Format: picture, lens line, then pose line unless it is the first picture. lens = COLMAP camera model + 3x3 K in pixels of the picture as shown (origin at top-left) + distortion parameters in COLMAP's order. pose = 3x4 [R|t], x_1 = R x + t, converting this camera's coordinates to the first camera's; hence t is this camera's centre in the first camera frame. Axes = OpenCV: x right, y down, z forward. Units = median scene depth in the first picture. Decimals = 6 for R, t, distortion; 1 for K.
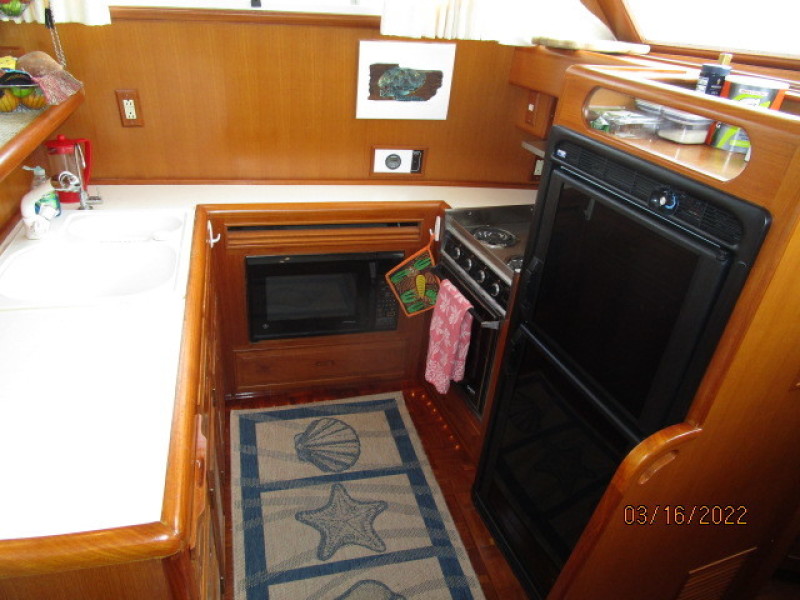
lens RADIAL K [[560.0, 0, 396.4], [0, 560.0, 301.6], [0, 0, 1]] dist [-0.041873, 0.018247]
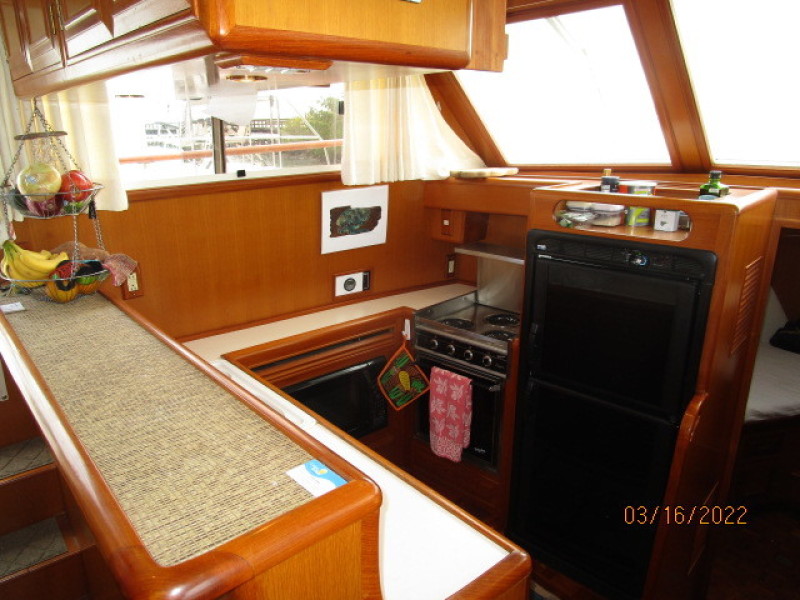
lens RADIAL K [[560.0, 0, 396.4], [0, 560.0, 301.6], [0, 0, 1]] dist [-0.041873, 0.018247]
pose [[0.898405, -0.206731, 0.387468, -0.411870], [0.282106, 0.947837, -0.148396, -0.016556], [-0.336578, 0.242627, 0.909861, -0.097691]]
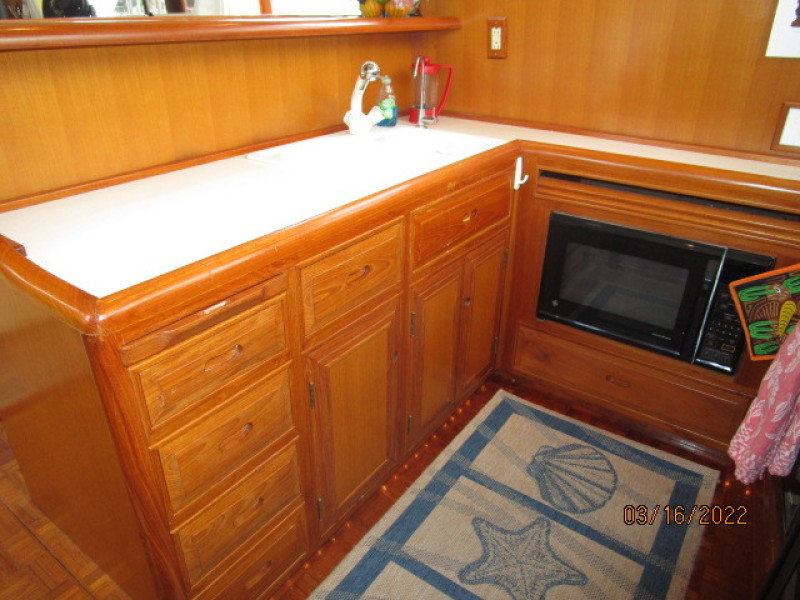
lens RADIAL K [[560.0, 0, 396.4], [0, 560.0, 301.6], [0, 0, 1]] dist [-0.041873, 0.018247]
pose [[0.639919, 0.292938, -0.710416, 0.211351], [-0.344879, 0.935634, 0.075150, 0.063521], [0.686703, 0.196917, 0.699759, 0.273379]]
